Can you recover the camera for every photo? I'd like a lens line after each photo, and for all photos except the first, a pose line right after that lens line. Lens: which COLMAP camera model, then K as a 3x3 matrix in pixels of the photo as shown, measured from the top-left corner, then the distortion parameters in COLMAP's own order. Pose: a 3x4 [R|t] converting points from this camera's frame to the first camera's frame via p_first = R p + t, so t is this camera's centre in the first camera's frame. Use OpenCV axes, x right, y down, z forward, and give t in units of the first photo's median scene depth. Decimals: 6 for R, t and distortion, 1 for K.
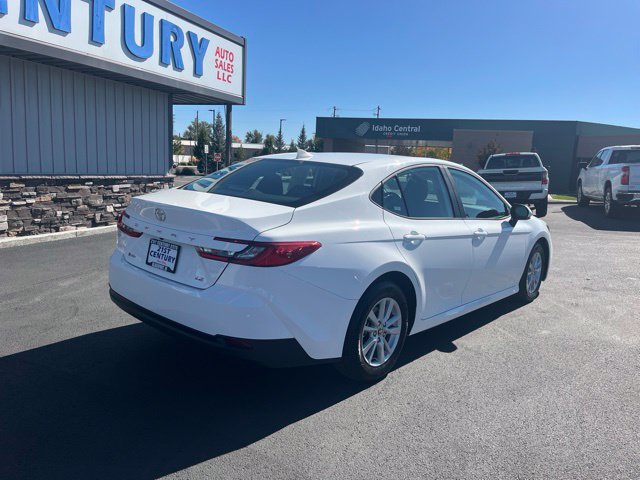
lens RADIAL K [[482.7, 0, 323.6], [0, 482.7, 238.1], [0, 0, 1]] dist [0.065450, -0.096128]
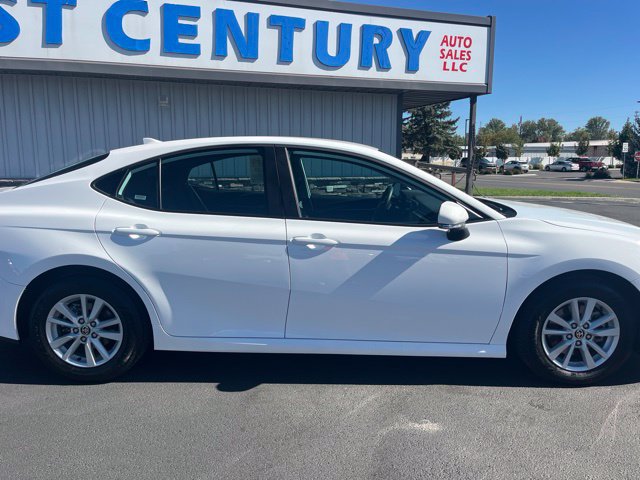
lens RADIAL K [[484.5, 0, 320.4], [0, 484.5, 234.8], [0, 0, 1]] dist [0.074160, -0.107092]
pose [[0.651227, 0.068163, -0.755816, 0.413949], [-0.084247, 0.996295, 0.017262, -0.014999], [0.754192, 0.052434, 0.654557, 0.273741]]
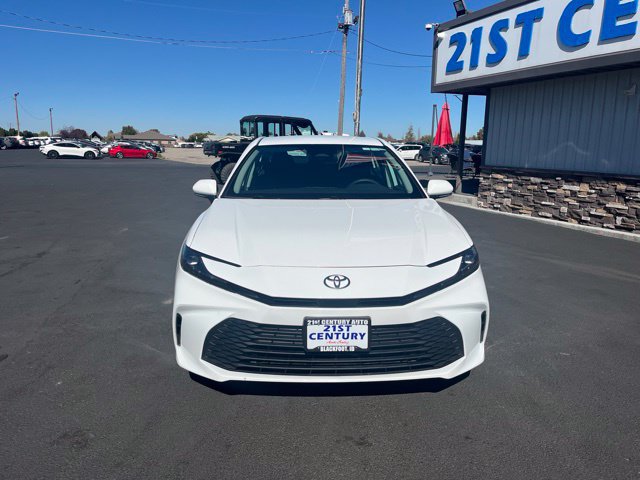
lens RADIAL K [[482.7, 0, 323.6], [0, 482.7, 238.1], [0, 0, 1]] dist [0.065450, -0.096128]
pose [[-0.719632, 0.061099, -0.691662, 0.476239], [-0.165635, 0.952259, 0.256452, -0.119622], [0.674311, 0.299115, -0.675156, 0.976868]]
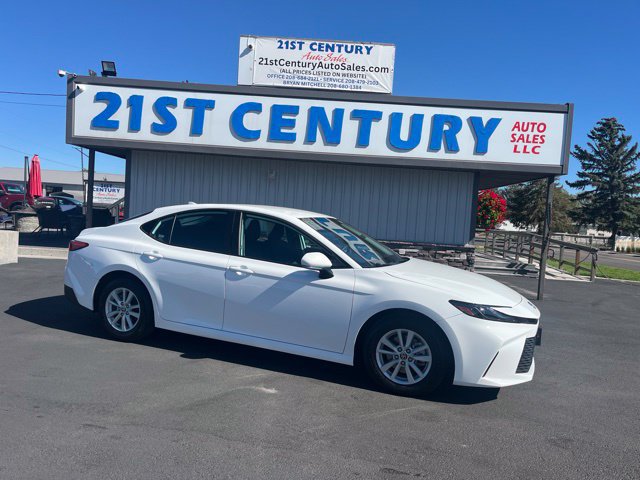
lens RADIAL K [[483.9, 0, 315.3], [0, 483.9, 242.9], [0, 0, 1]] dist [0.027302, -0.001339]
pose [[0.339664, 0.021757, -0.940295, 0.689475], [-0.190607, 0.980580, -0.046164, -0.025018], [0.921030, 0.194907, 0.337215, 0.379701]]
